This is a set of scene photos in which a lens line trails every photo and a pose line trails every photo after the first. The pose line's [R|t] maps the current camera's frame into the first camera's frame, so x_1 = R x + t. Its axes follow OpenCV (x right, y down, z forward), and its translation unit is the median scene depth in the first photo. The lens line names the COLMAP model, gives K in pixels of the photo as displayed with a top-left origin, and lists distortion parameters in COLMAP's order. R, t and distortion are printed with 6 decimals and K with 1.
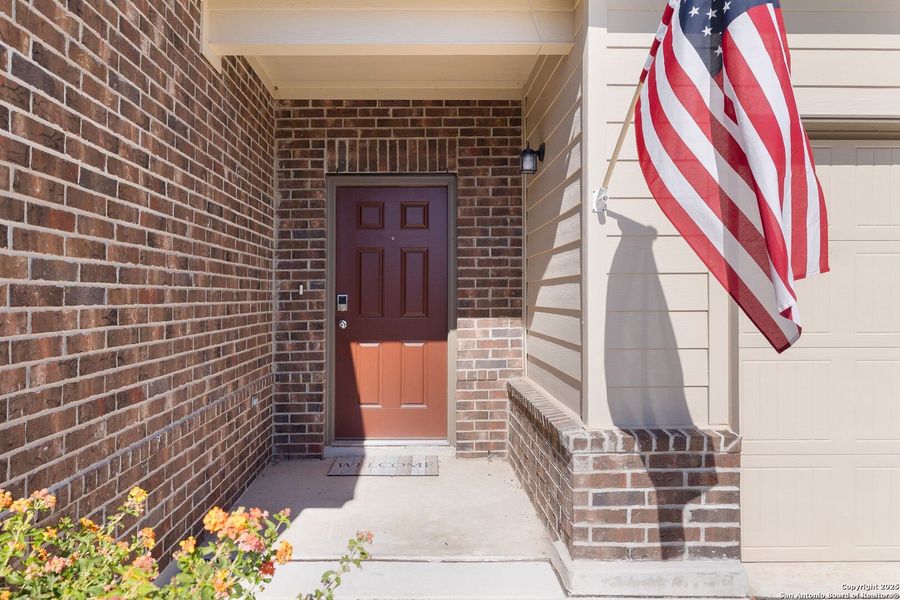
lens RADIAL K [[420.1, 0, 446.0], [0, 420.1, 295.6], [0, 0, 1]] dist [-0.002988, -0.000548]
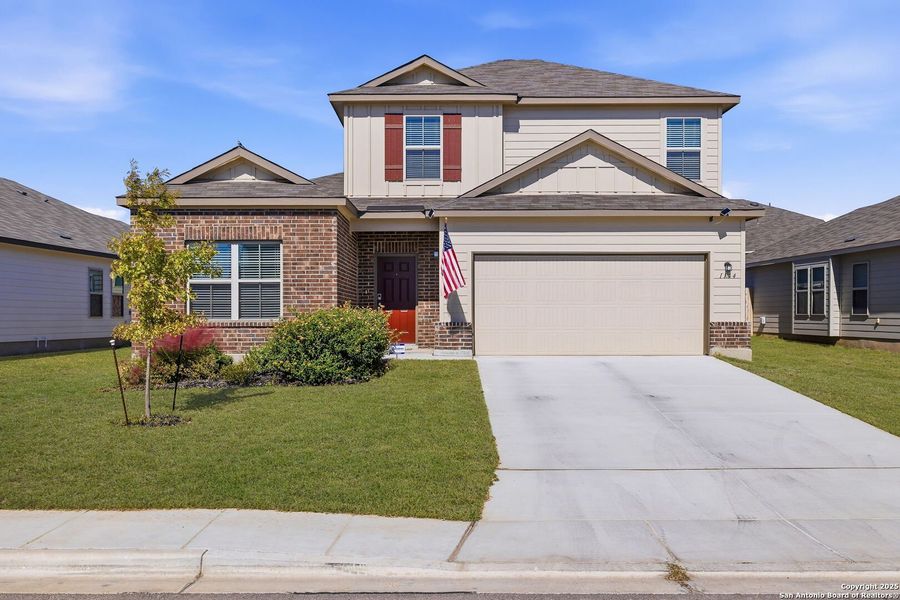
lens RADIAL K [[420.1, 0, 446.0], [0, 420.1, 295.6], [0, 0, 1]] dist [-0.002988, -0.000548]
pose [[0.999988, -0.003004, -0.003866, 0.232458], [0.002989, 0.999988, -0.003834, 0.022912], [0.003877, 0.003822, 0.999985, -1.960459]]
